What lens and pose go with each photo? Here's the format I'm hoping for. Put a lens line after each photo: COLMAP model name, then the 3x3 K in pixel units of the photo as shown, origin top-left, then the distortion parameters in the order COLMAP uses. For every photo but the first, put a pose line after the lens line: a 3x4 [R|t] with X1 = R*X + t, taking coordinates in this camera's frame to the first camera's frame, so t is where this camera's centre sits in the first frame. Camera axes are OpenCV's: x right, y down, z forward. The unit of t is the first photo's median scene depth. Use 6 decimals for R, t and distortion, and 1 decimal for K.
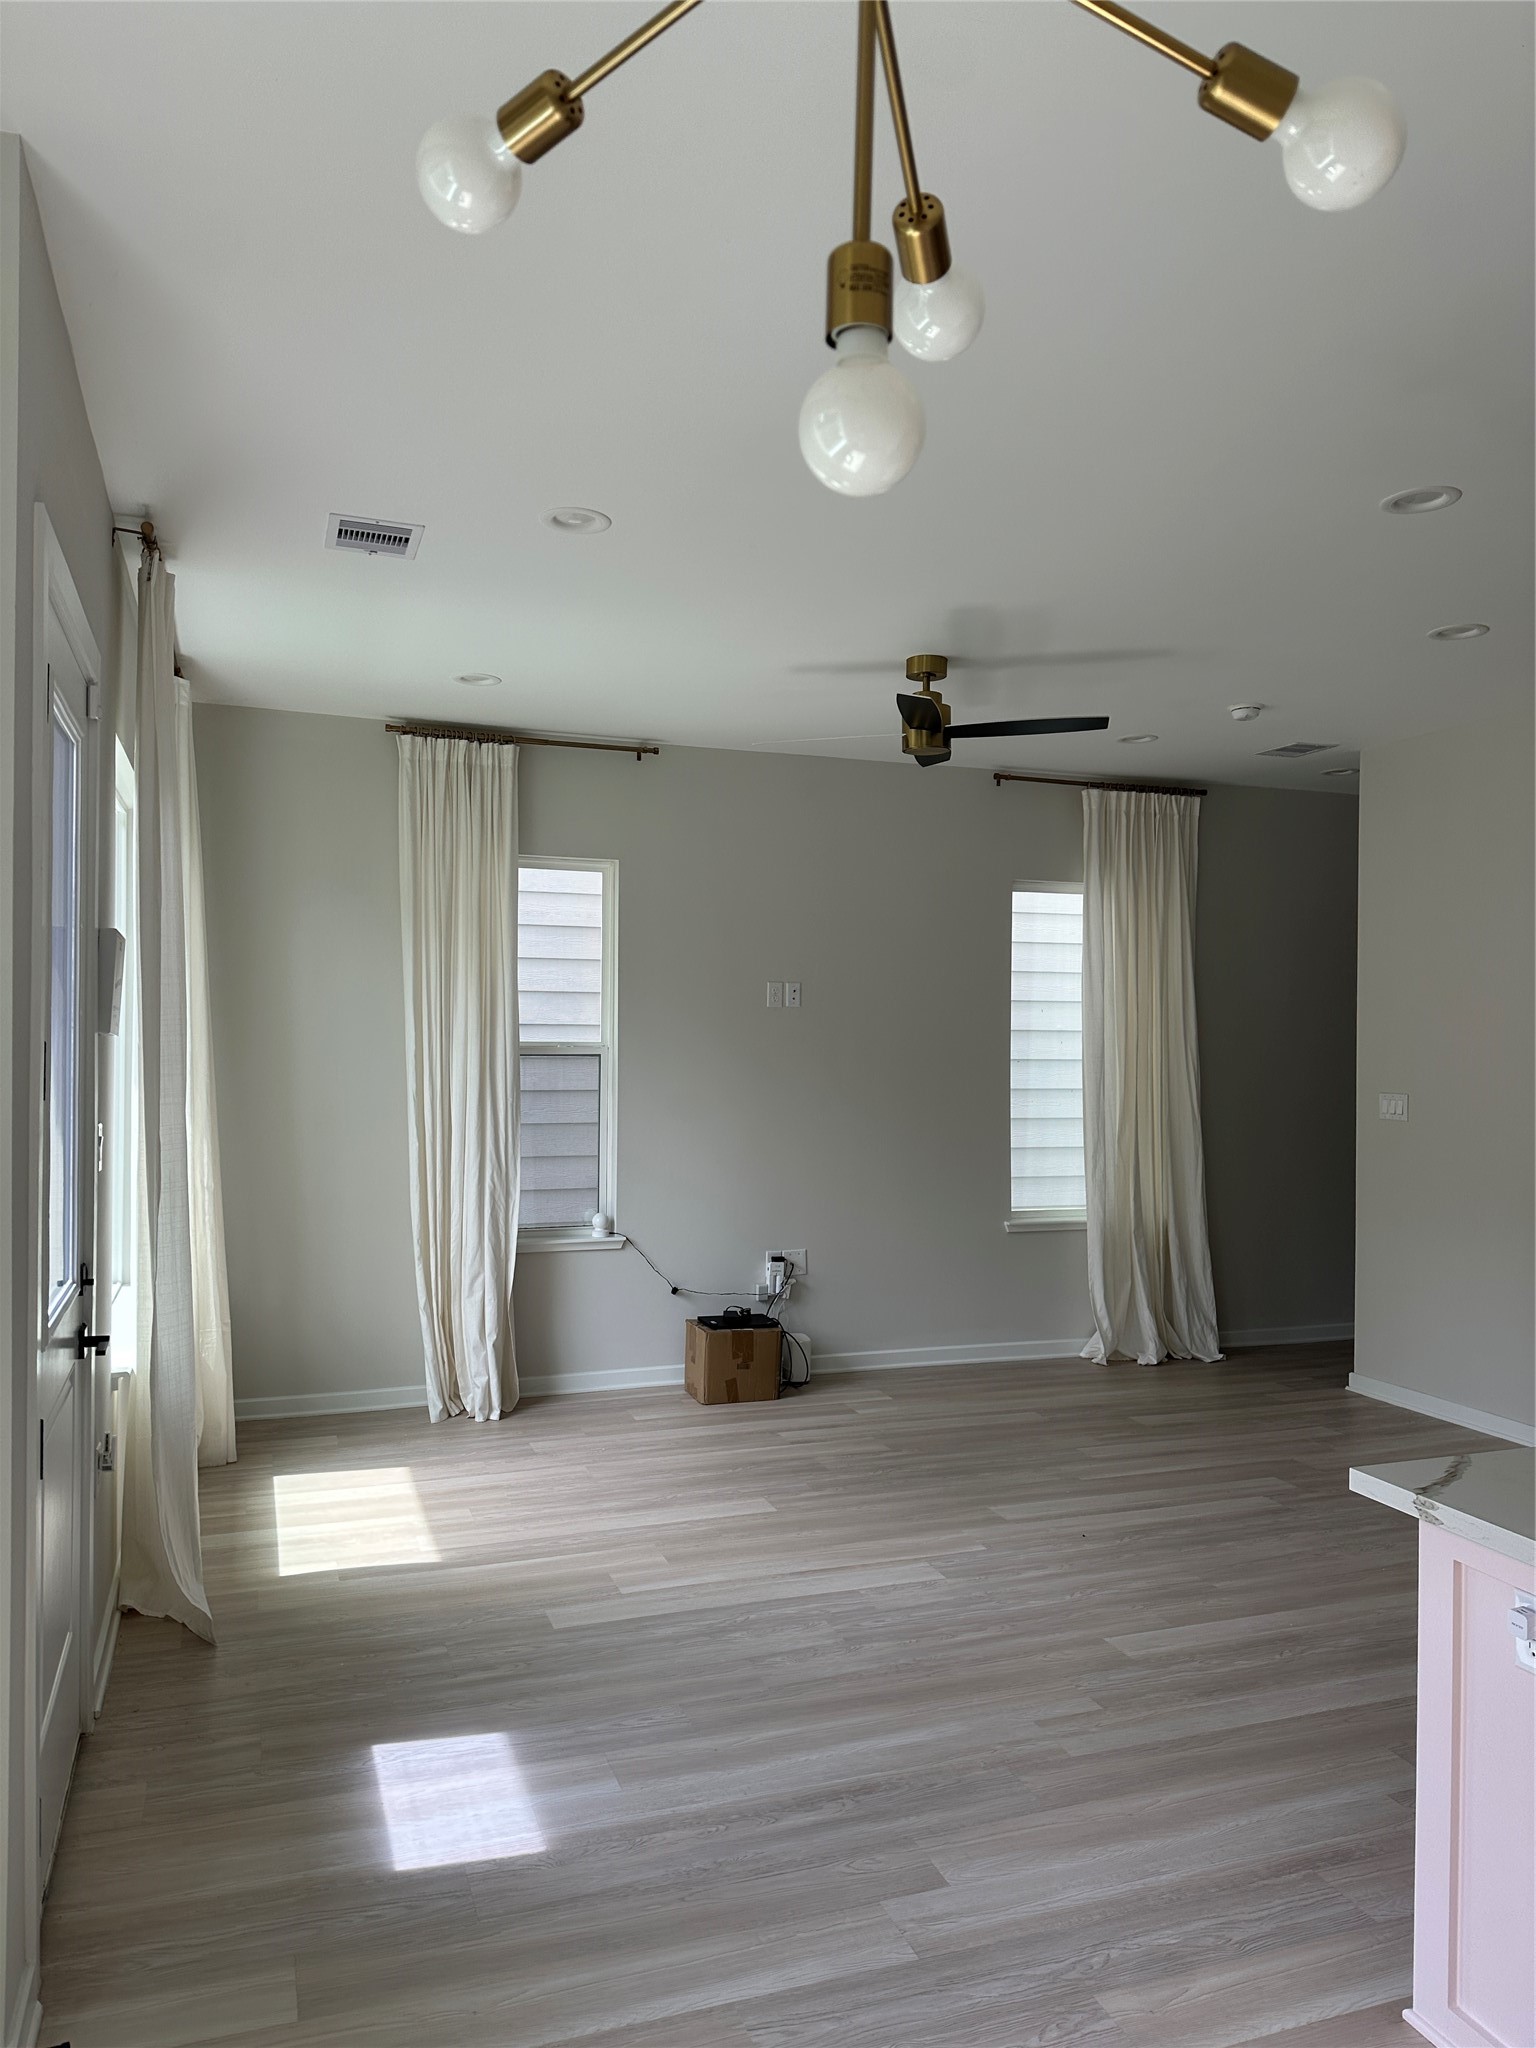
lens RADIAL K [[1430.8, 0, 758.4], [0, 1430.8, 1031.4], [0, 0, 1]] dist [0.003146, 0.000269]
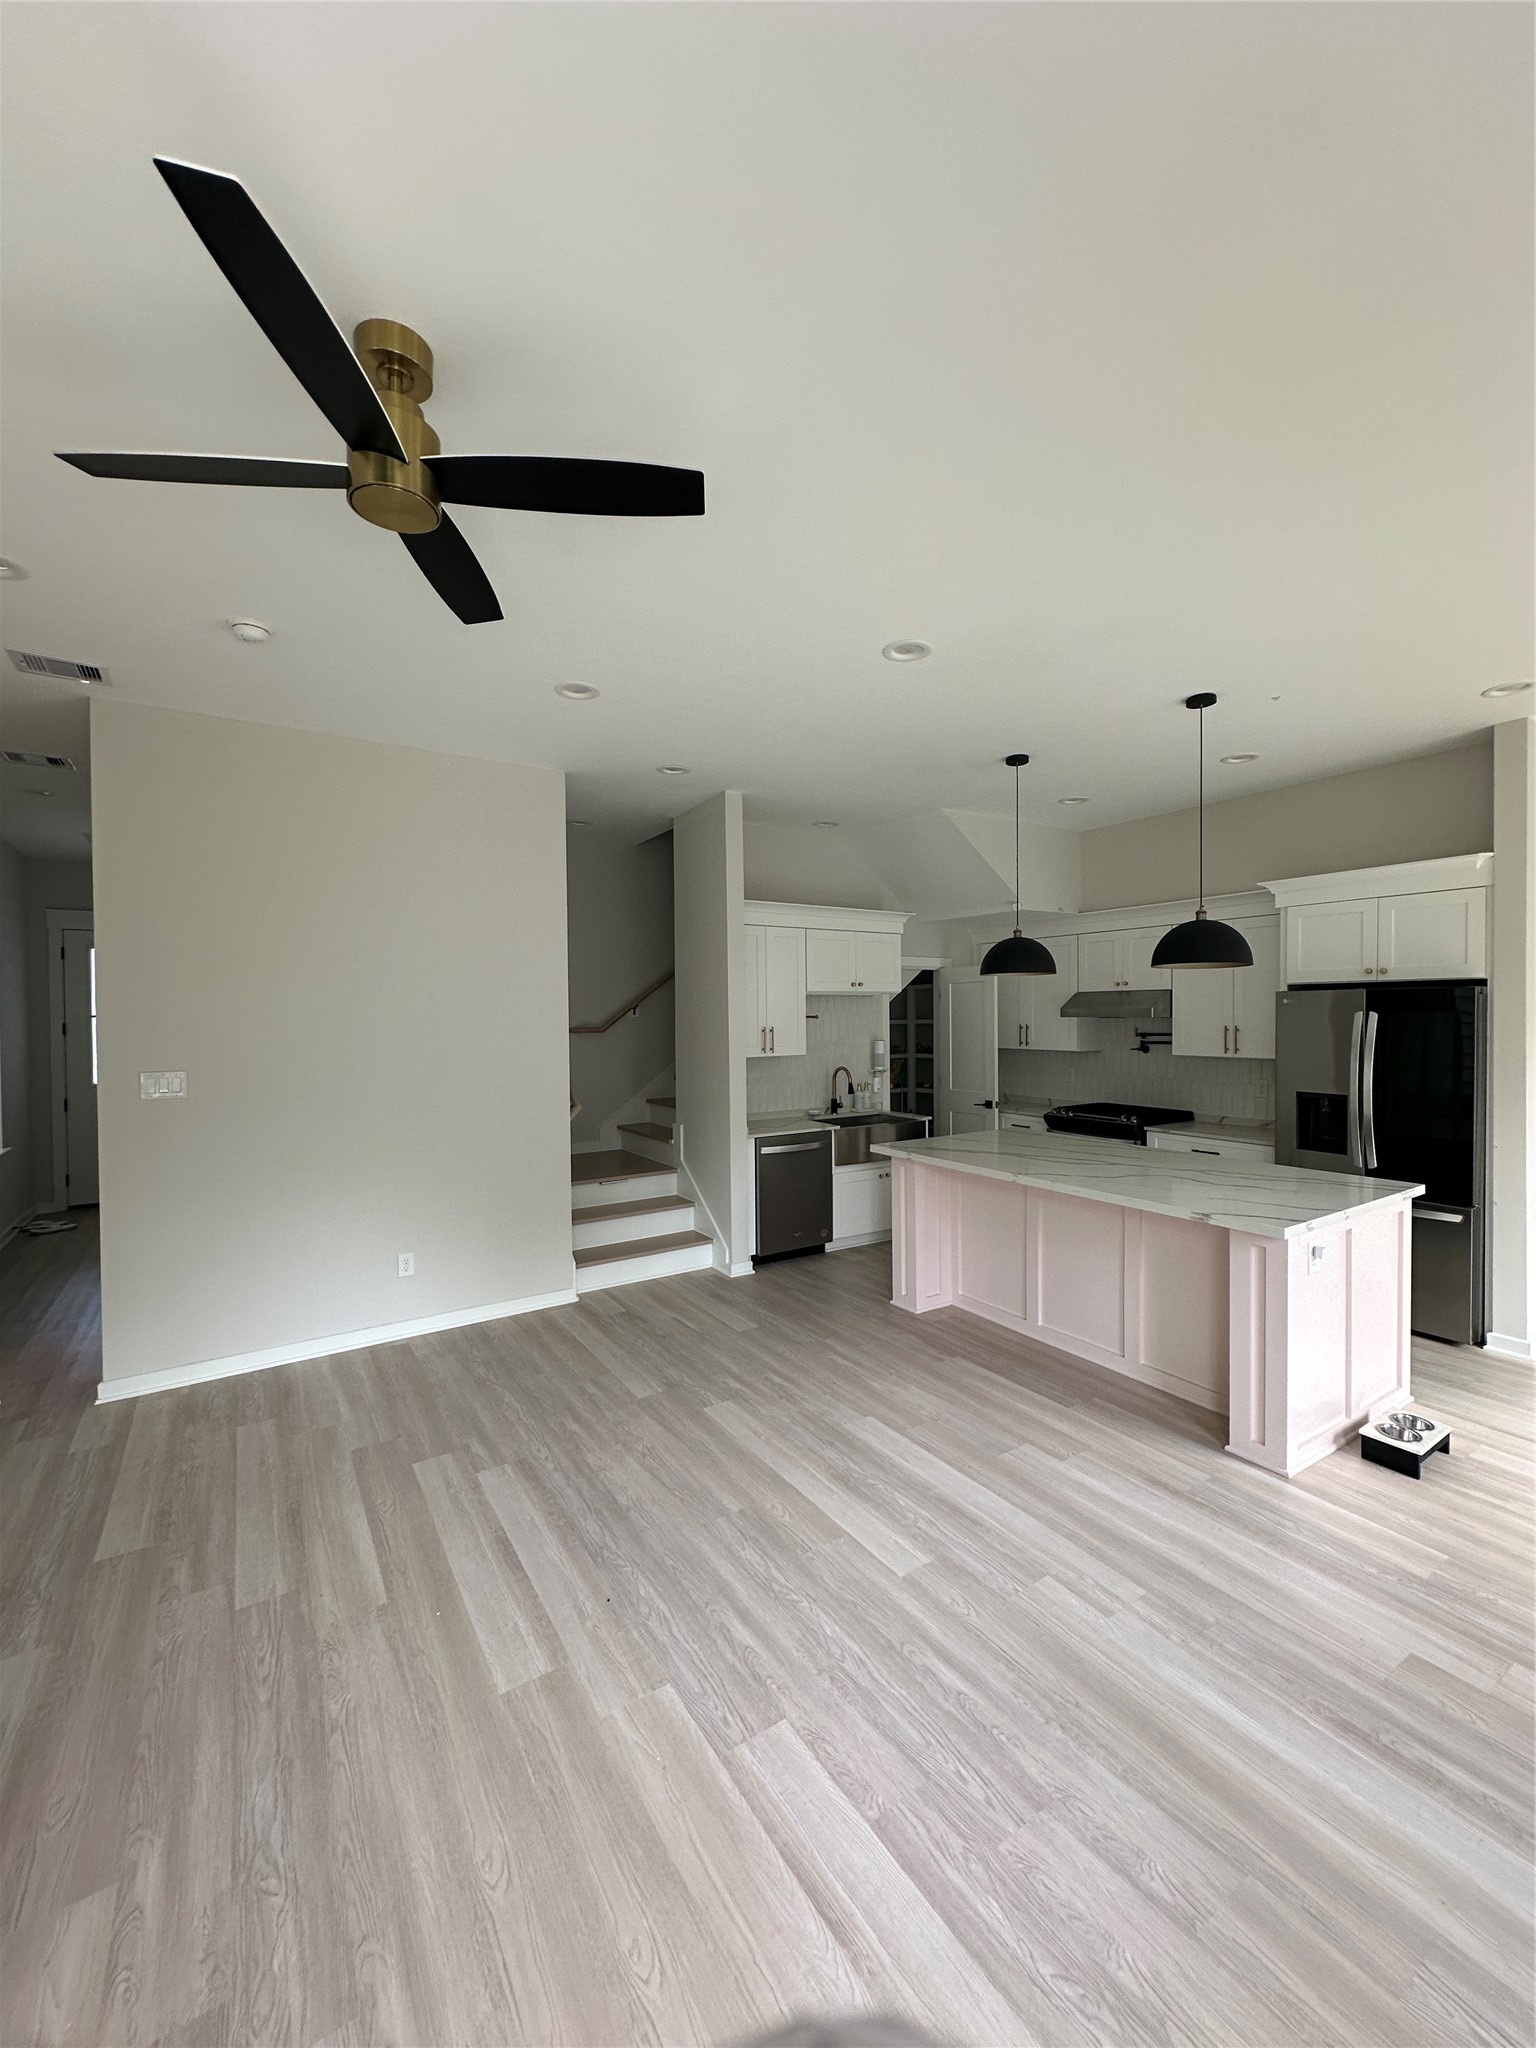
lens RADIAL K [[814.4, 0, 765.9], [0, 814.4, 1026.1], [0, 0, 1]] dist [-0.000494, 0.000240]
pose [[-0.231965, -0.022743, 0.972458, -0.313876], [0.001876, 0.999714, 0.023828, 0.001578], [-0.972722, 0.007352, -0.231856, 1.237368]]
